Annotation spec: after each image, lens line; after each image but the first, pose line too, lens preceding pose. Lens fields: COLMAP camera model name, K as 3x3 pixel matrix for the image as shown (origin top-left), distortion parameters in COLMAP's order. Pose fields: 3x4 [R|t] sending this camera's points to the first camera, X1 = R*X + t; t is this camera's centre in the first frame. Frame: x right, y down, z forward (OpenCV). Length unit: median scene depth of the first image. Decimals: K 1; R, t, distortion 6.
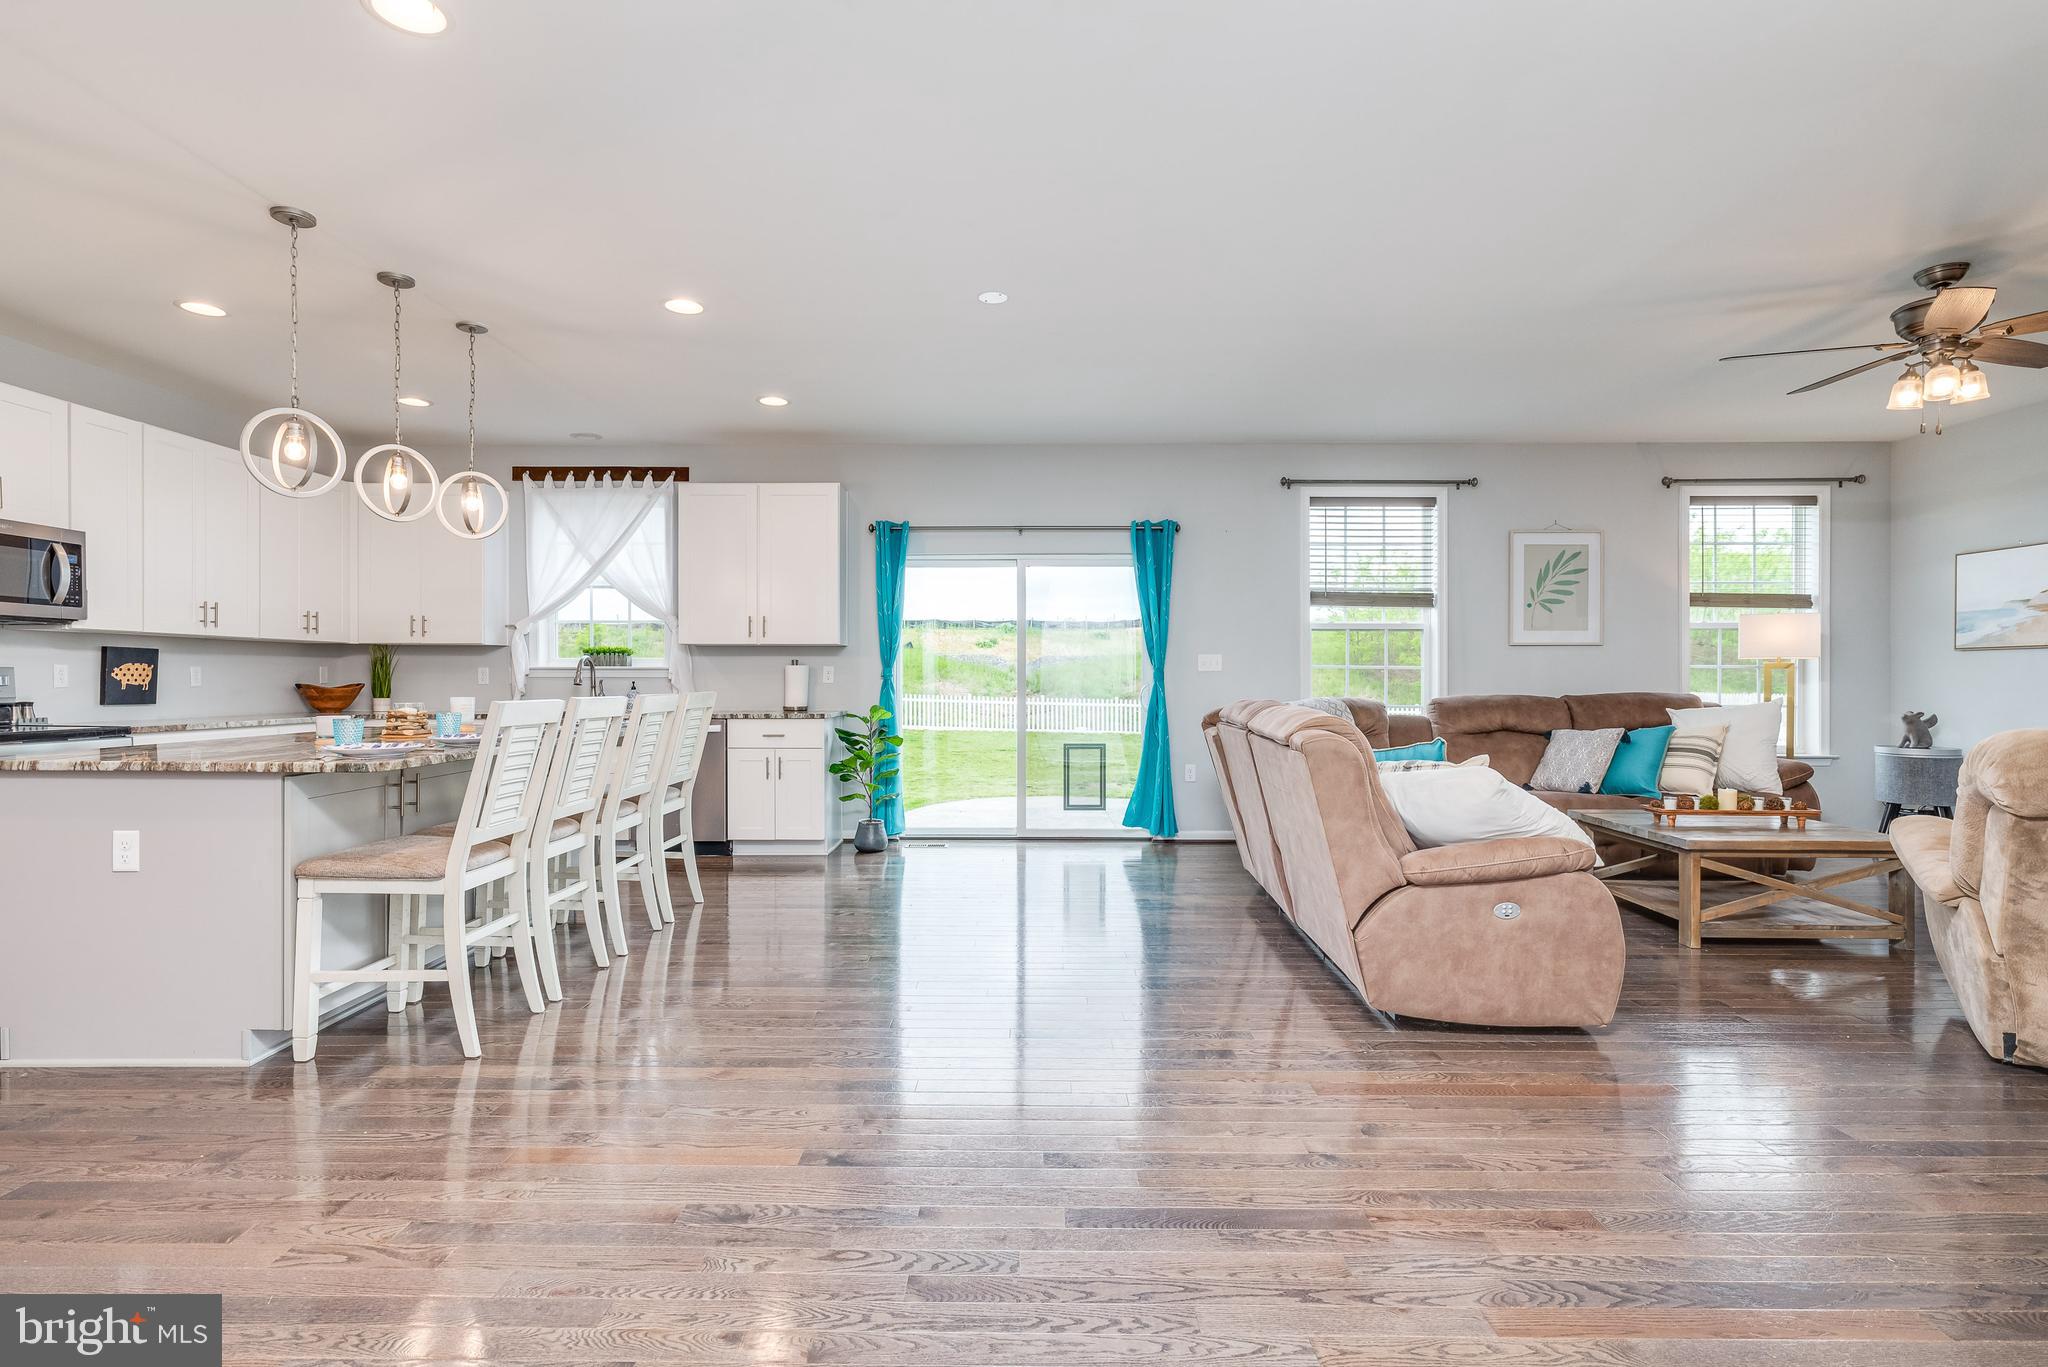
lens RADIAL K [[991.0, 0, 1016.7], [0, 991.0, 680.6], [0, 0, 1]] dist [-0.000046, 0.000698]
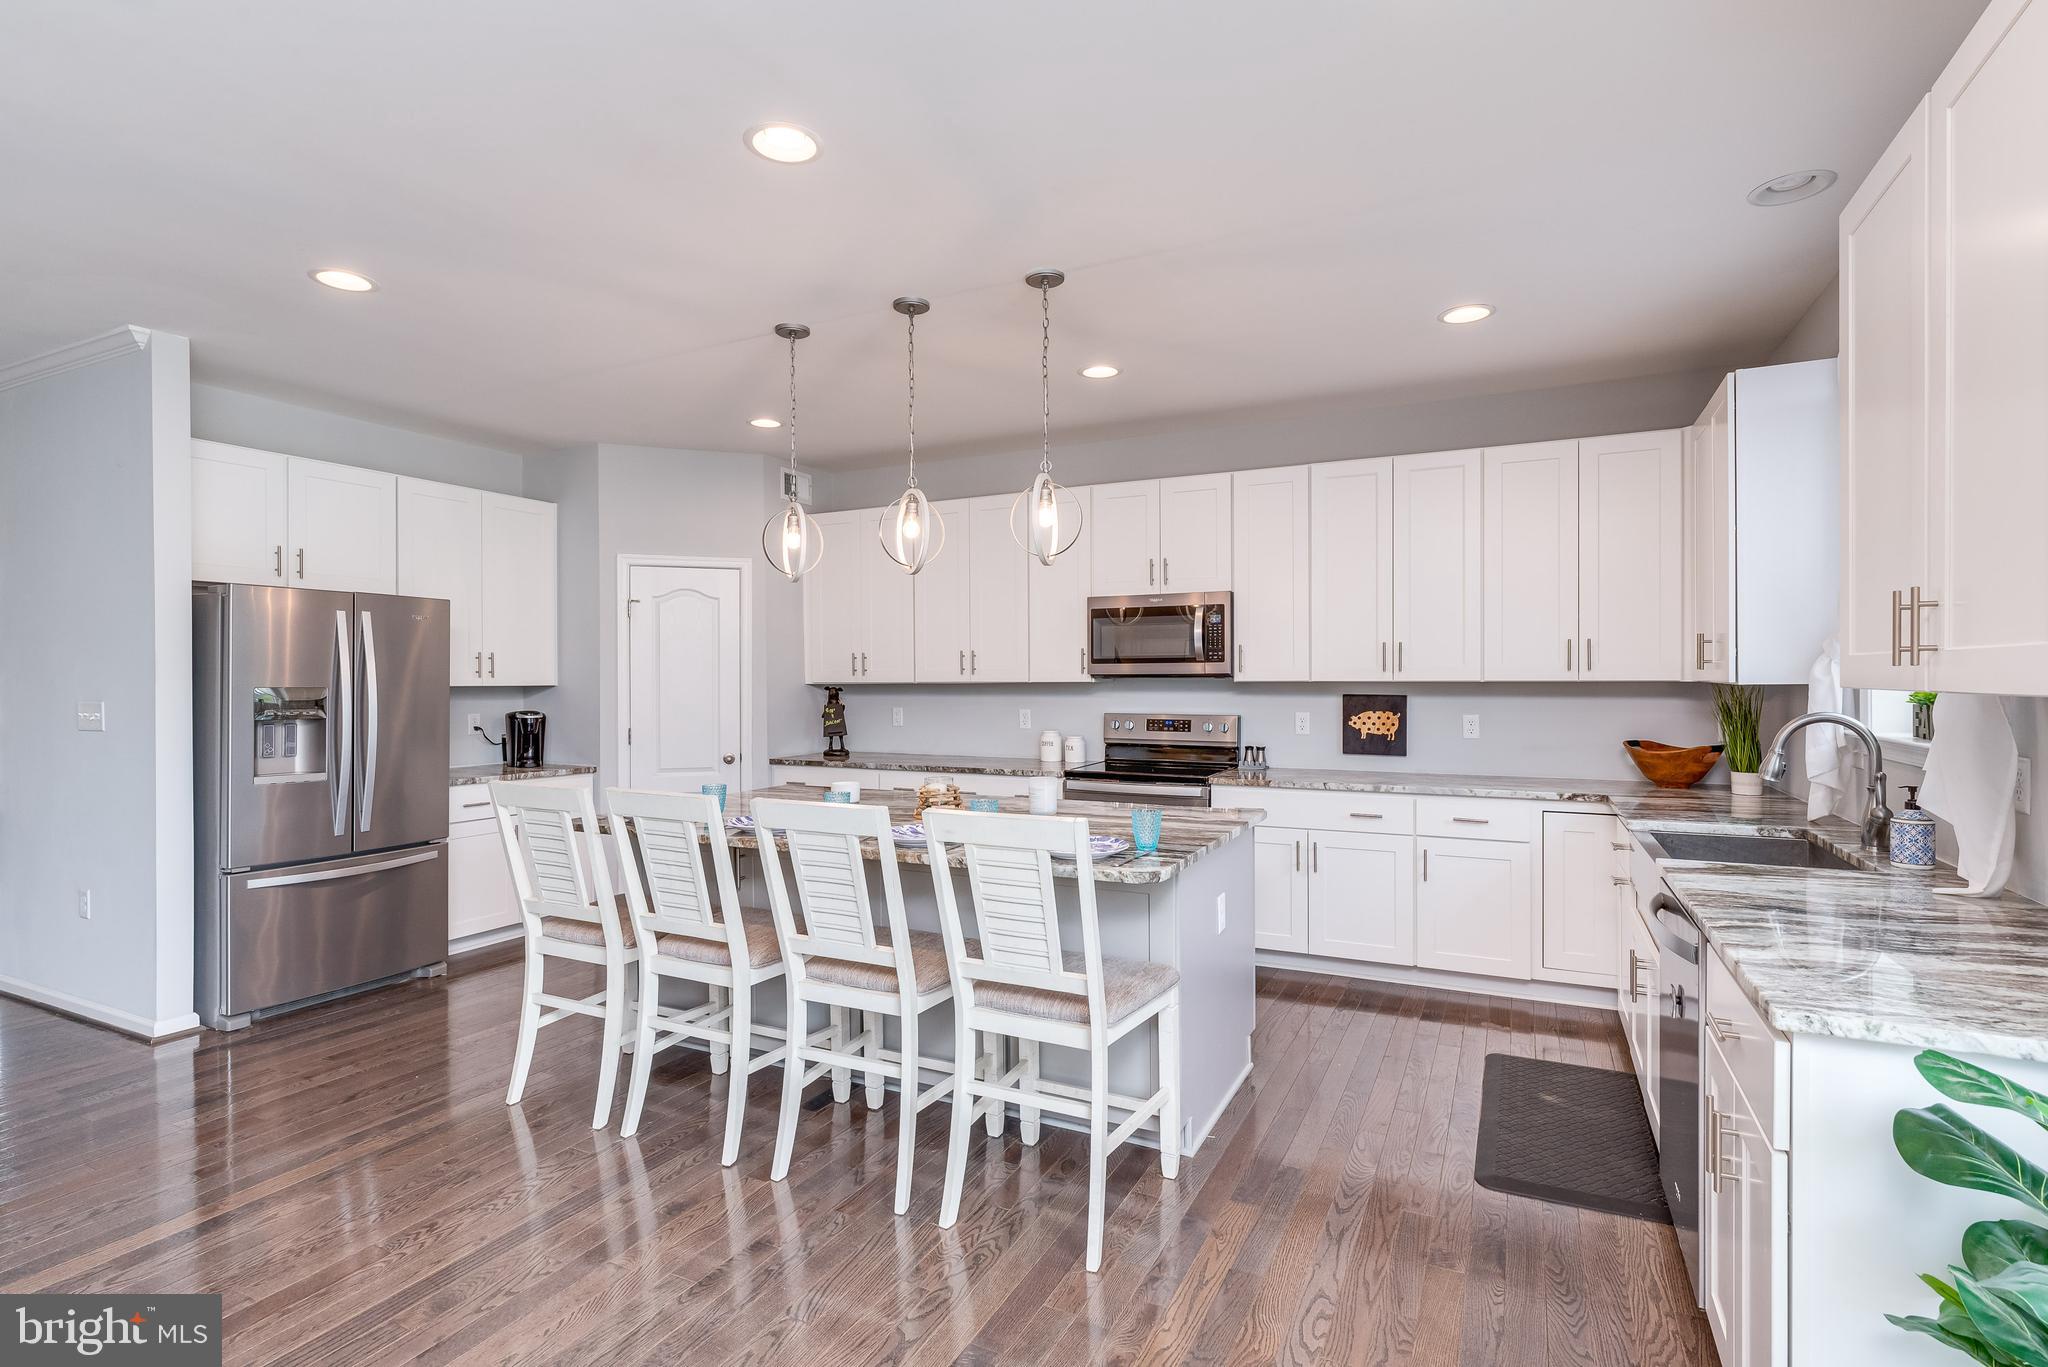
lens RADIAL K [[991.0, 0, 1016.7], [0, 991.0, 680.6], [0, 0, 1]] dist [-0.000046, 0.000698]
pose [[-0.441372, 0.002574, -0.897321, 0.083696], [0.001349, 0.999997, 0.002205, -0.039252], [0.897323, -0.000237, -0.441374, 0.886129]]
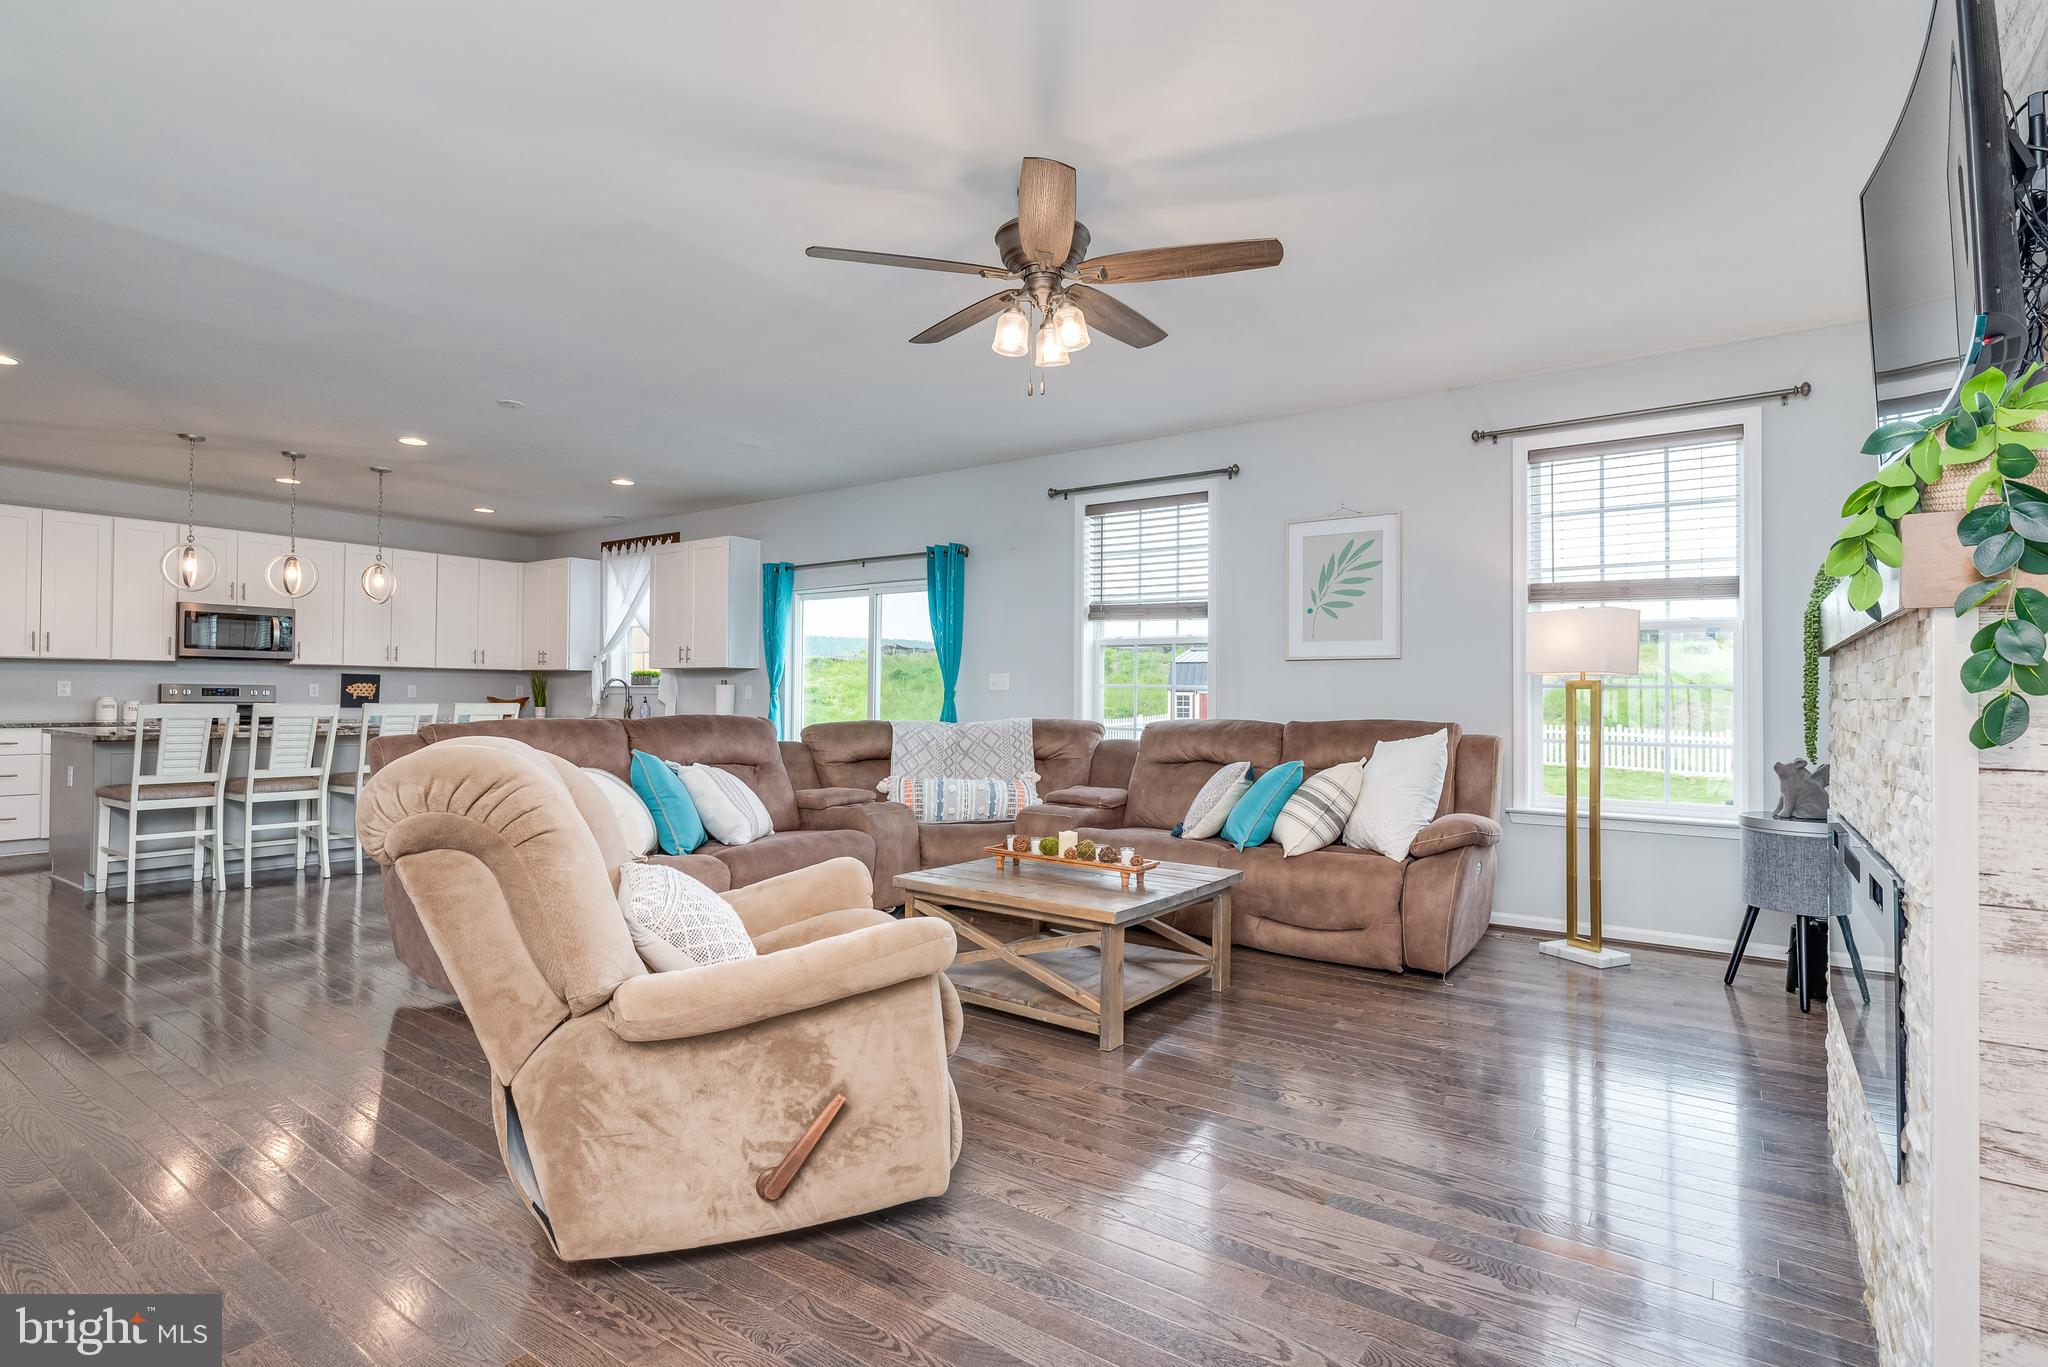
lens RADIAL K [[1012.4, 0, 1021.8], [0, 1012.4, 689.2], [0, 0, 1]] dist [-0.002361, 0.000575]
pose [[0.817518, 0.002238, -0.575898, 0.822165], [-0.009711, 0.999904, -0.009900, -0.000946], [0.575821, 0.013686, 0.817462, 0.187858]]
